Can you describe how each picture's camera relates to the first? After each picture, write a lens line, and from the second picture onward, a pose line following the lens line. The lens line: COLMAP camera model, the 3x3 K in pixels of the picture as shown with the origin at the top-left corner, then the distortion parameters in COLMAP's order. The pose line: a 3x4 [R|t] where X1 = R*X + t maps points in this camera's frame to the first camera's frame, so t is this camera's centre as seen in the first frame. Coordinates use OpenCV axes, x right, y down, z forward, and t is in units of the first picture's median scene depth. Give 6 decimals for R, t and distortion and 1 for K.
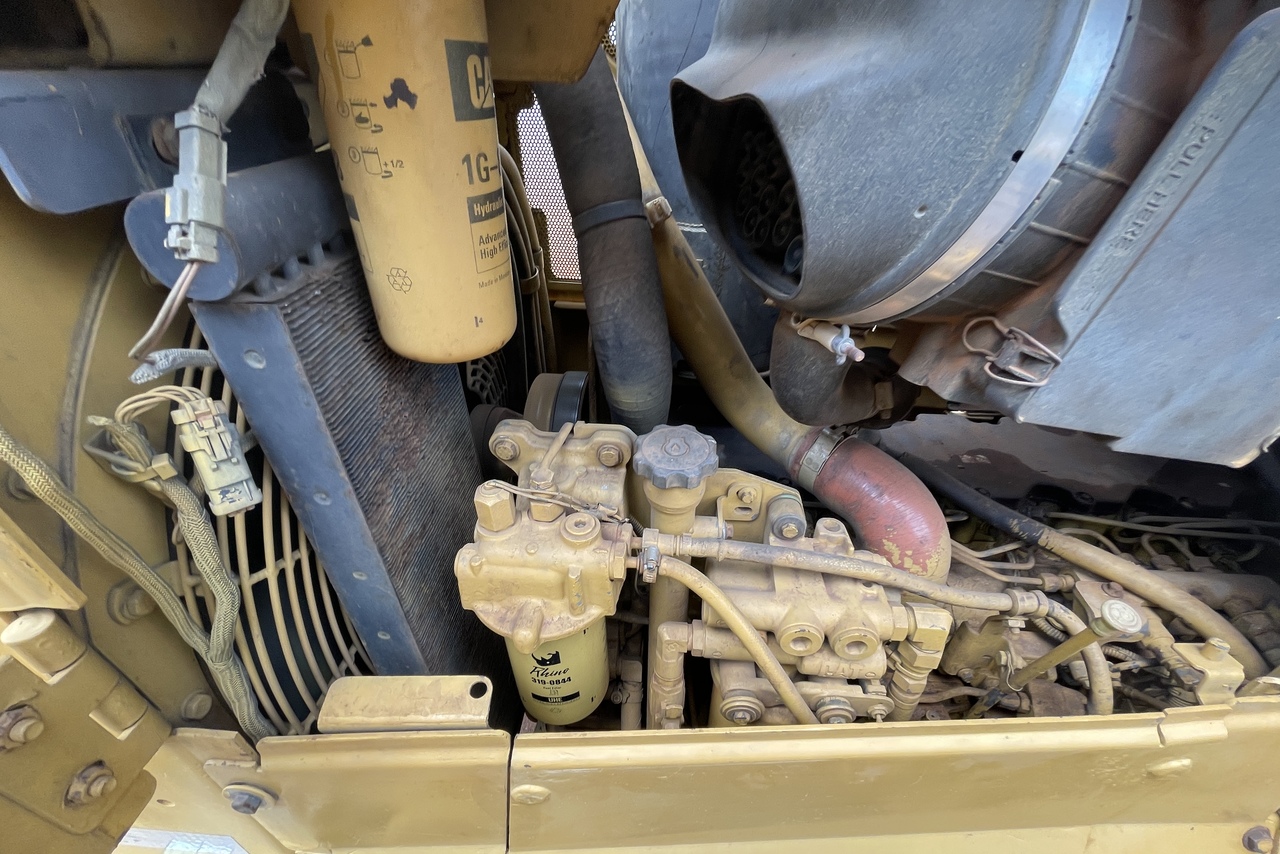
lens RADIAL K [[514.9, 0, 640.0], [0, 514.9, 427.0], [0, 0, 1]] dist [-0.001431, -0.000455]
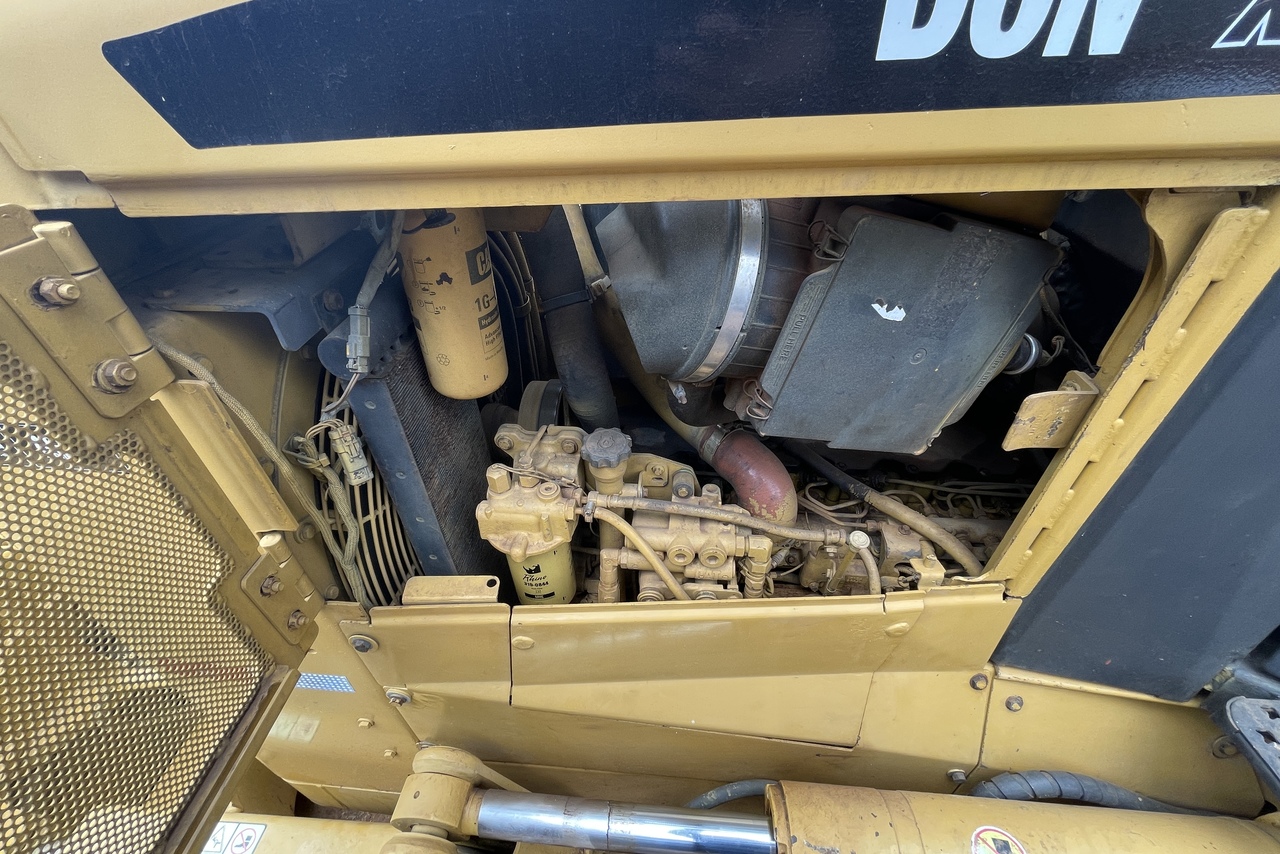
lens RADIAL K [[511.4, 0, 640.0], [0, 511.4, 427.0], [0, 0, 1]] dist [0.000498, -0.000084]
pose [[0.999857, -0.007253, -0.015276, 0.204178], [0.008238, 0.997826, 0.065382, -0.117840], [0.014769, -0.065498, 0.997743, -0.640100]]
